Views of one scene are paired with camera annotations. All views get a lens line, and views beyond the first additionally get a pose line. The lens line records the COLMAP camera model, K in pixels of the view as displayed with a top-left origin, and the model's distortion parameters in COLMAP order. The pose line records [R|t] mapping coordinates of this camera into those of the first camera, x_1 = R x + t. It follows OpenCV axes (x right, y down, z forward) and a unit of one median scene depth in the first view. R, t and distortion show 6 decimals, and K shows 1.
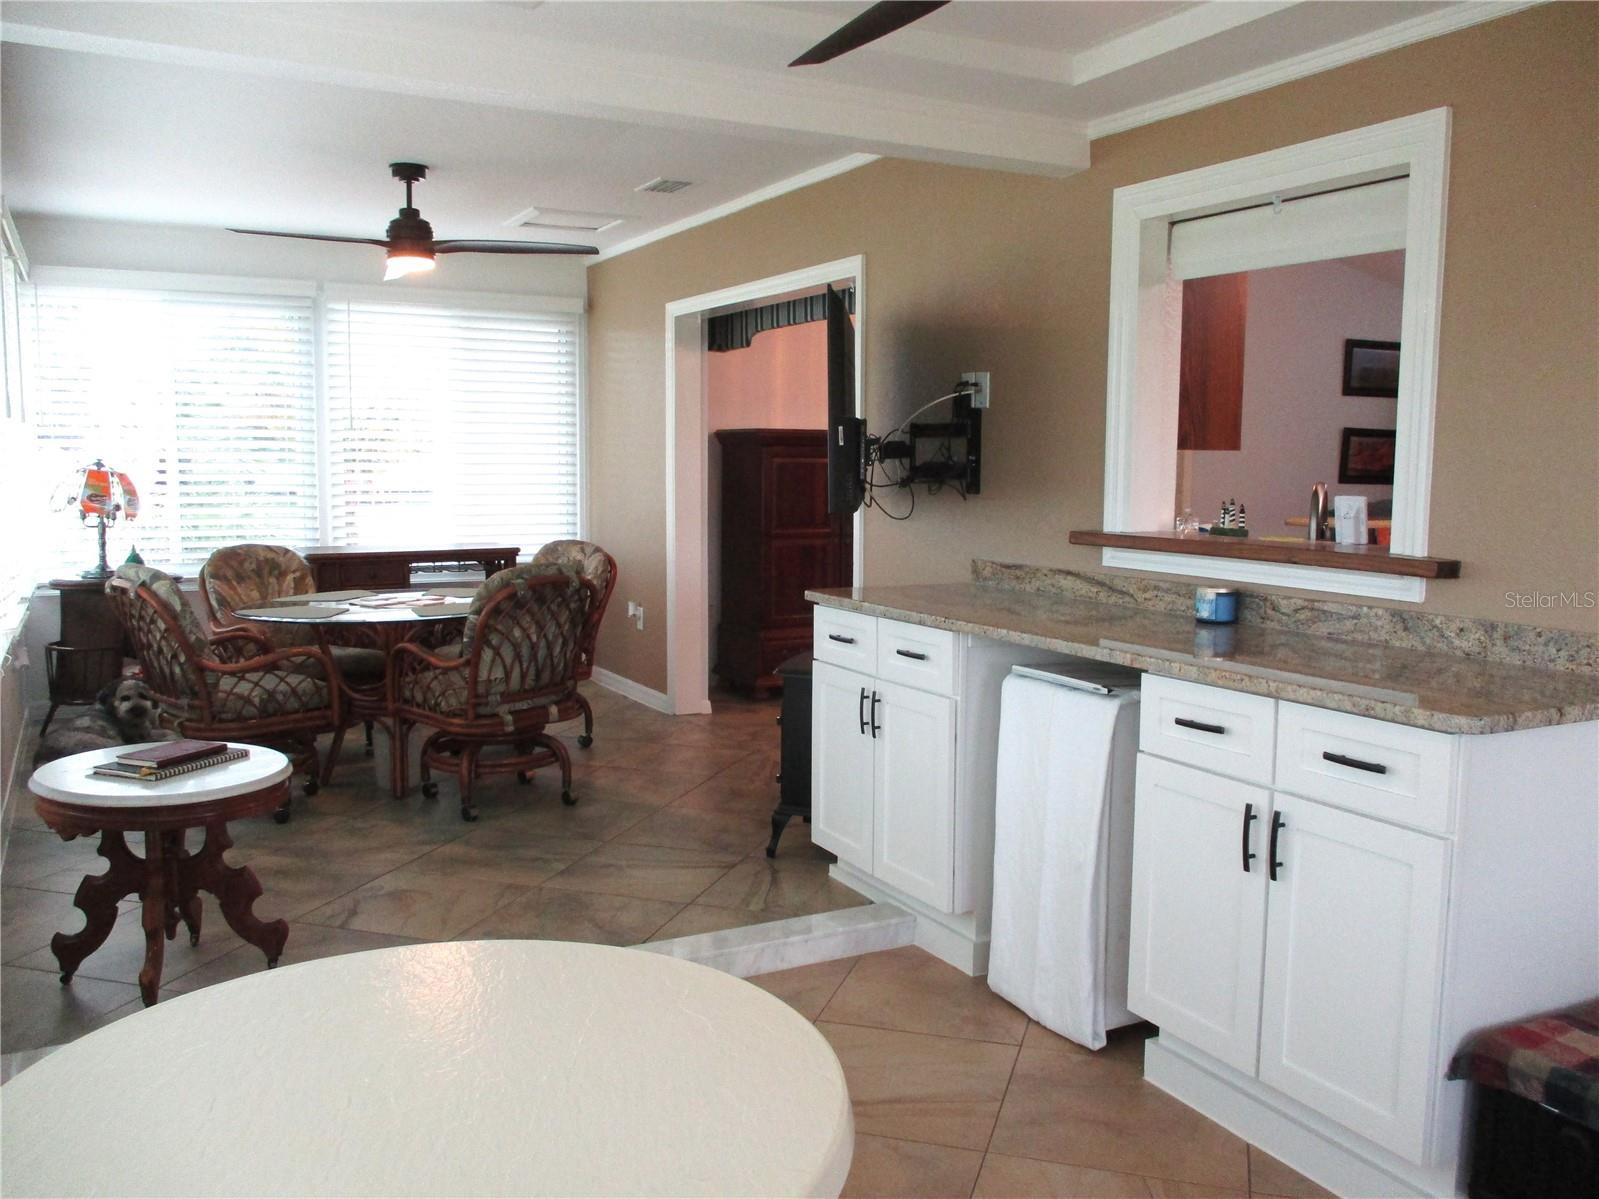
lens RADIAL K [[1367.1, 0, 815.2], [0, 1367.1, 613.2], [0, 0, 1]] dist [-0.036888, 0.008806]
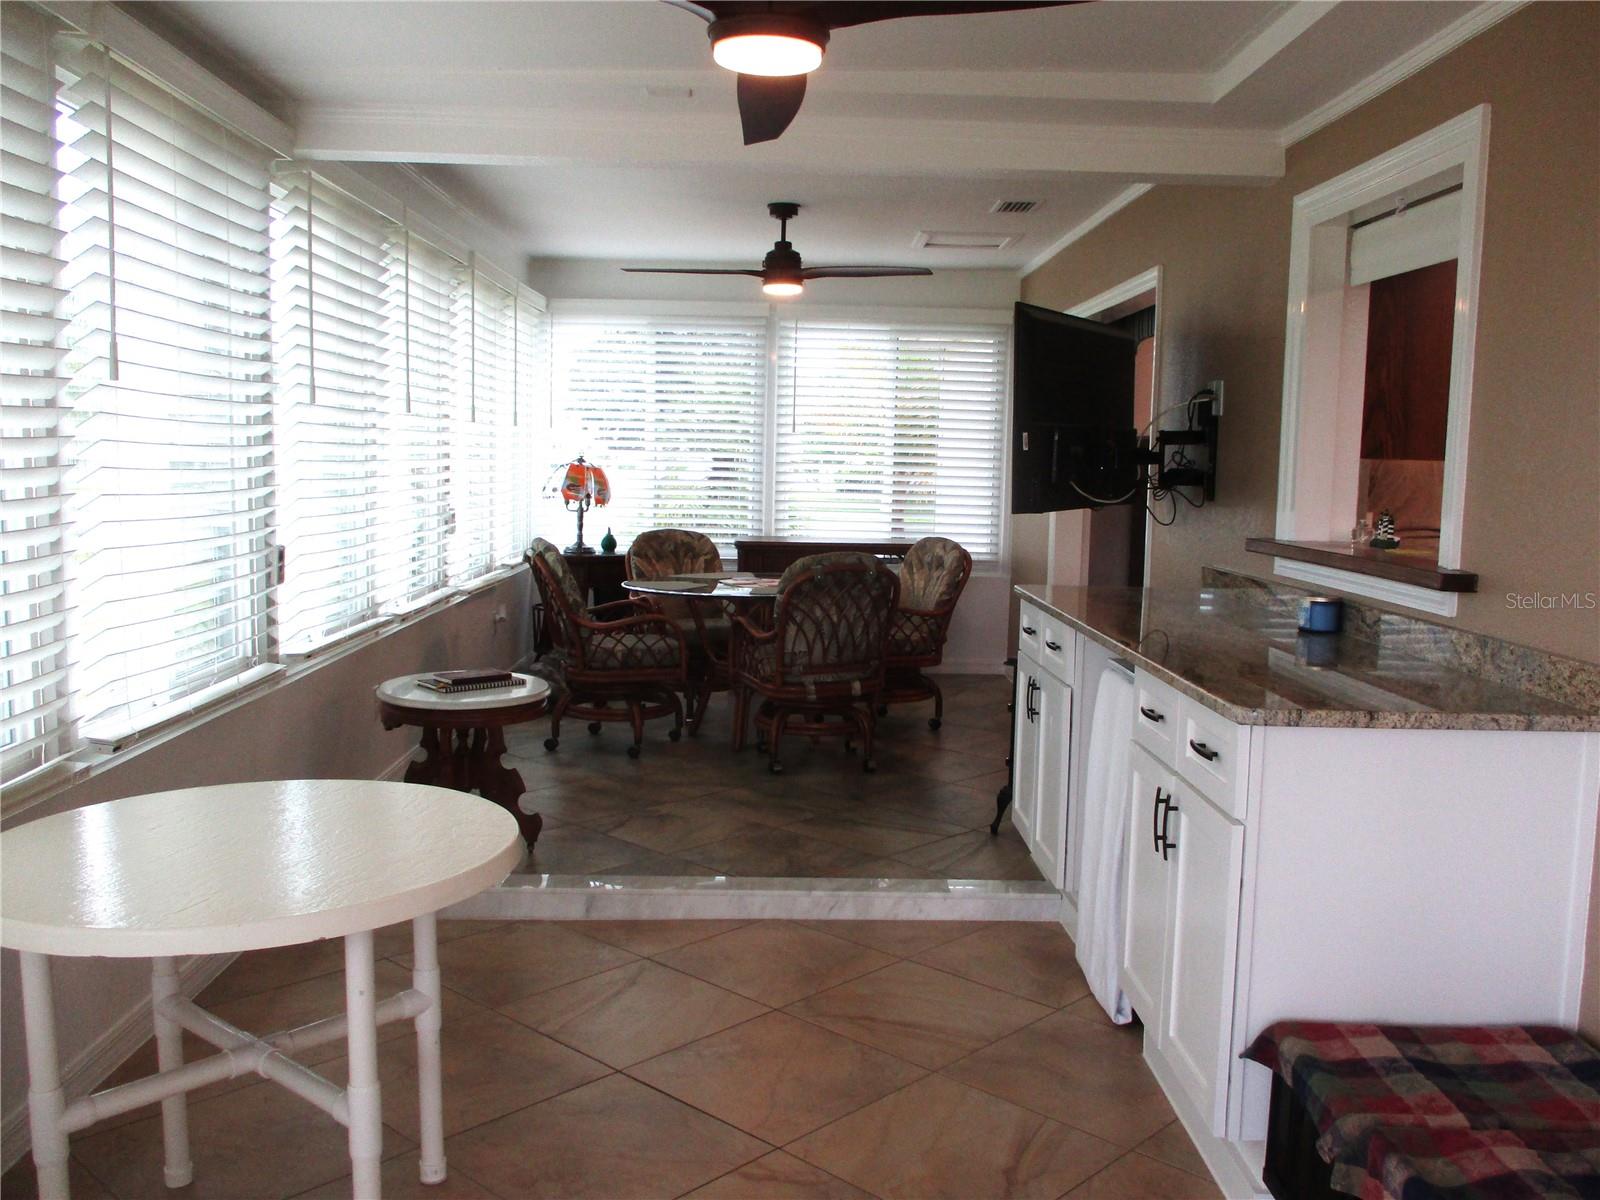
lens RADIAL K [[1420.8, 0, 790.3], [0, 1420.8, 607.8], [0, 0, 1]] dist [-0.039869, 0.009942]
pose [[0.888934, 0.061112, -0.453939, 0.300465], [-0.067287, 0.997730, 0.002555, 0.009090], [0.453065, 0.028273, 0.891029, -0.064931]]
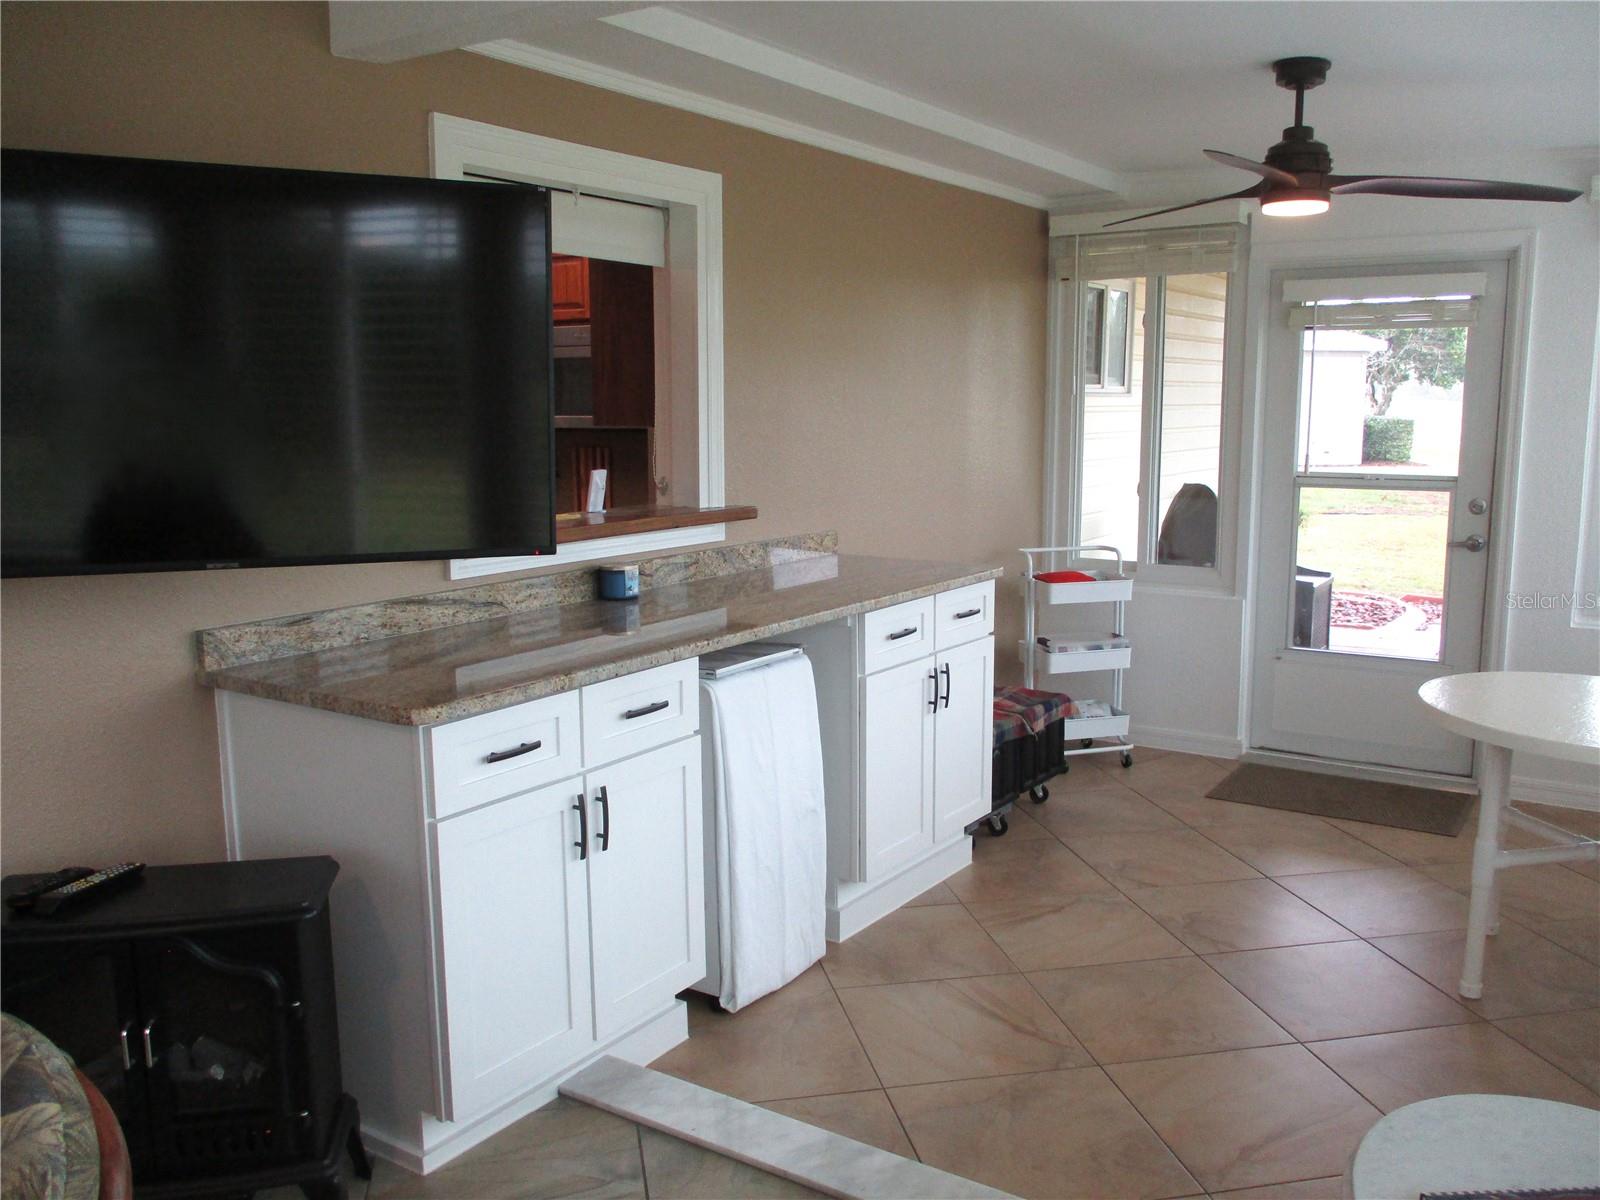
lens RADIAL K [[1321.8, 0, 796.6], [0, 1321.8, 635.7], [0, 0, 1]] dist [-0.030549, -0.001201]
pose [[-0.466791, -0.159146, 0.869930, -0.473625], [0.104318, 0.966899, 0.232861, -0.135331], [-0.878193, 0.199447, -0.434738, 0.956369]]
